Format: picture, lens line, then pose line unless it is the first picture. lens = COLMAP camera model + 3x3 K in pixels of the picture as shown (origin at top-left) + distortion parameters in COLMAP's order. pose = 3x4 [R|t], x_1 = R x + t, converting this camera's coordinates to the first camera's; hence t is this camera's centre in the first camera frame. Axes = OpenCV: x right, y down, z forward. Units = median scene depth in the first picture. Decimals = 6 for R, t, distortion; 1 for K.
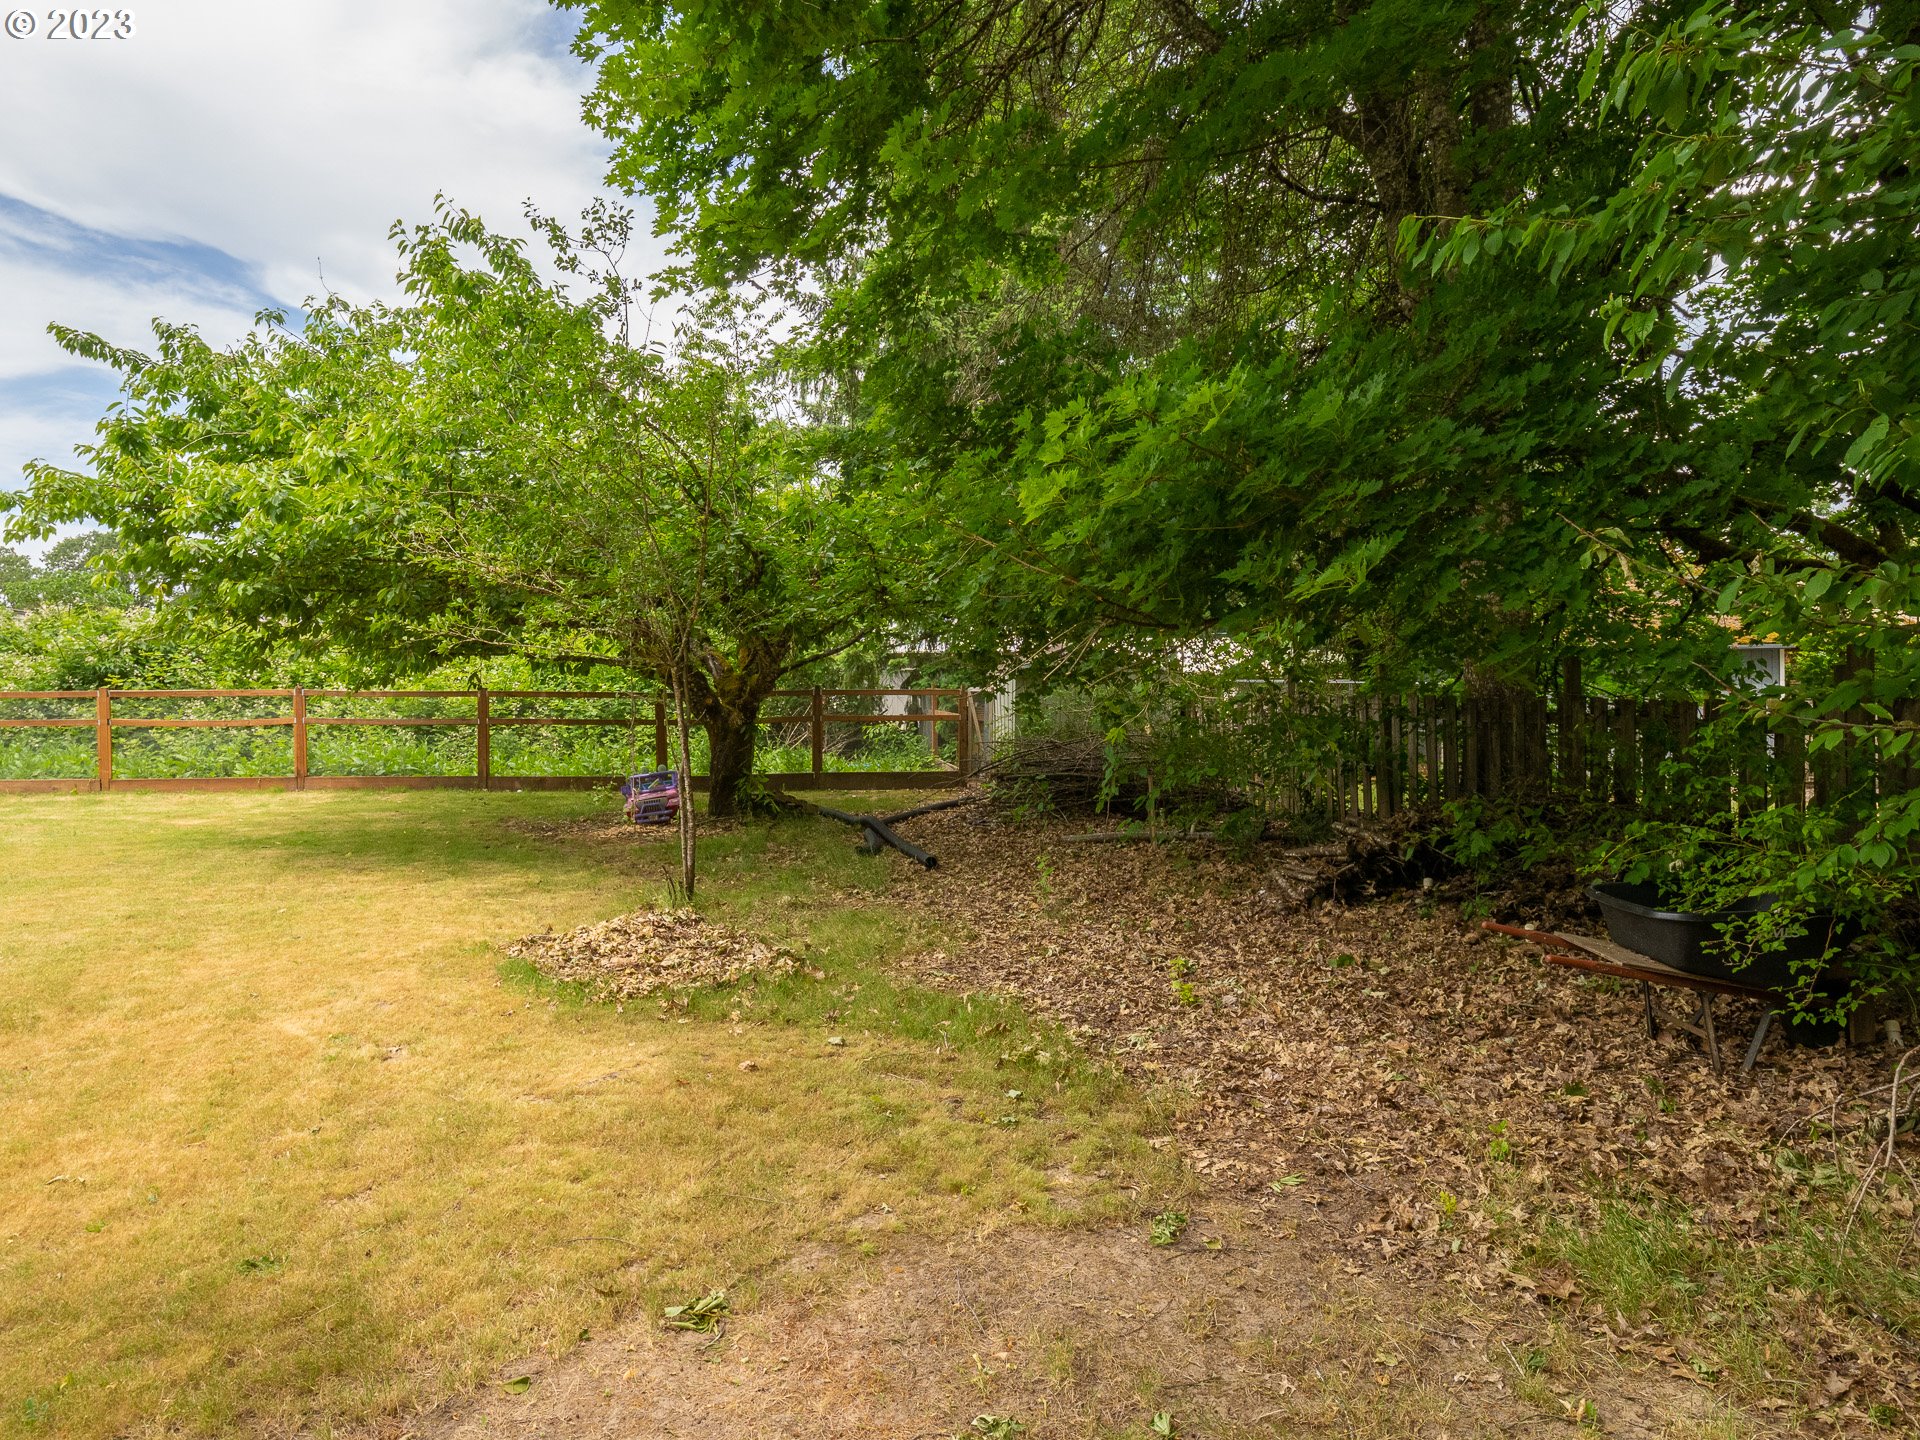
lens RADIAL K [[1184.1, 0, 960.0], [0, 1184.1, 720.0], [0, 0, 1]] dist [-0.003699, 0.000033]
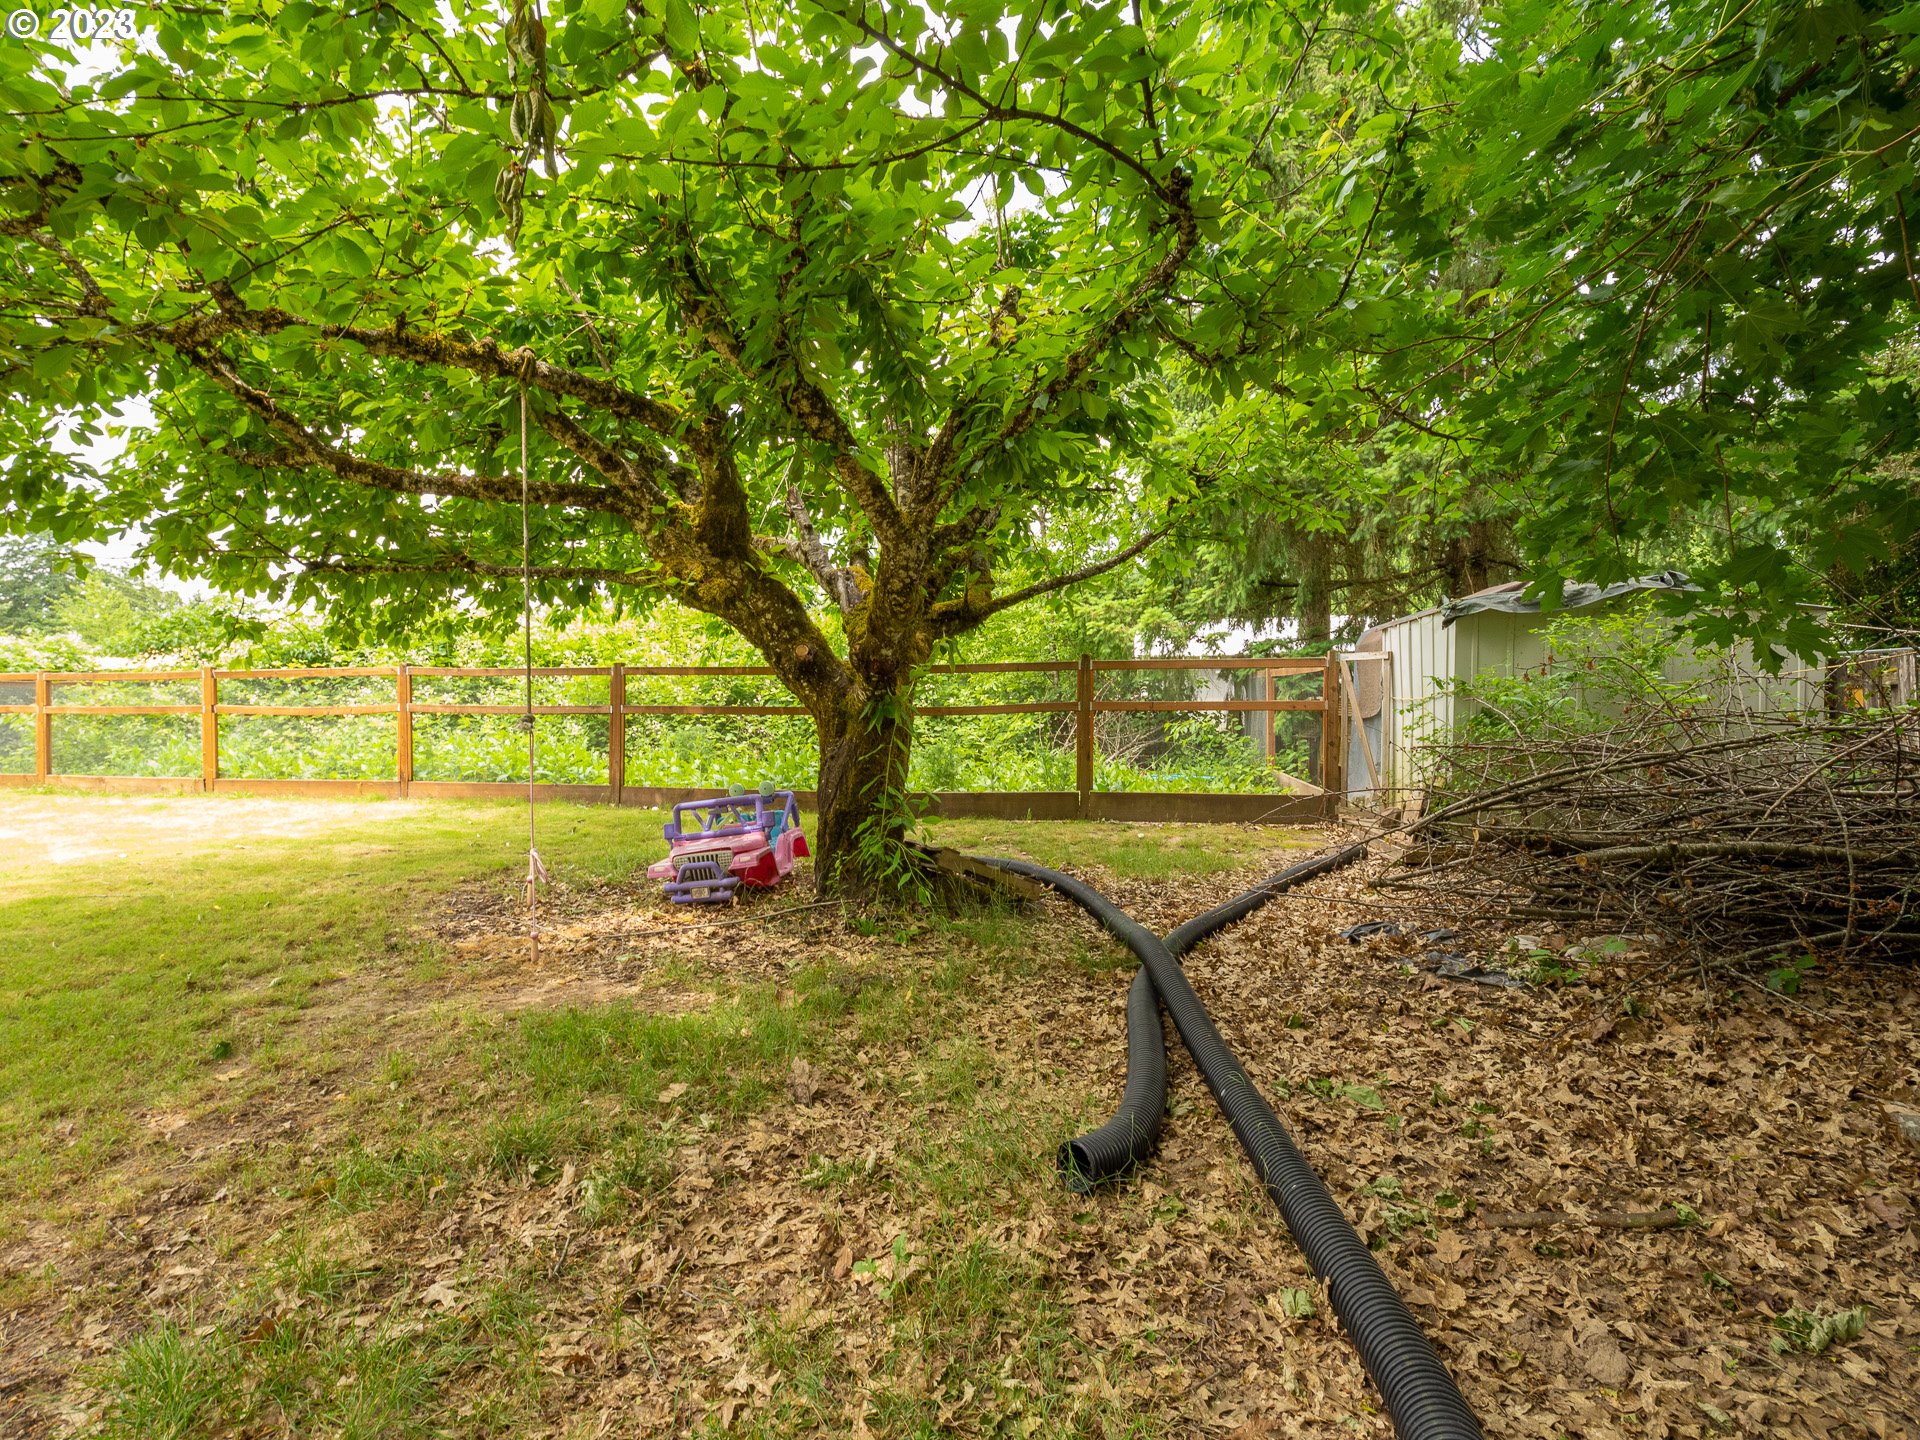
lens RADIAL K [[1363.9, 0, 960.0], [0, 1363.9, 720.0], [0, 0, 1]] dist [-0.006141, 0.001587]
pose [[0.972186, 0.009406, -0.234020, -0.015268], [-0.009525, 0.999954, 0.000620, 0.006150], [0.234015, 0.001626, 0.972232, 0.256996]]
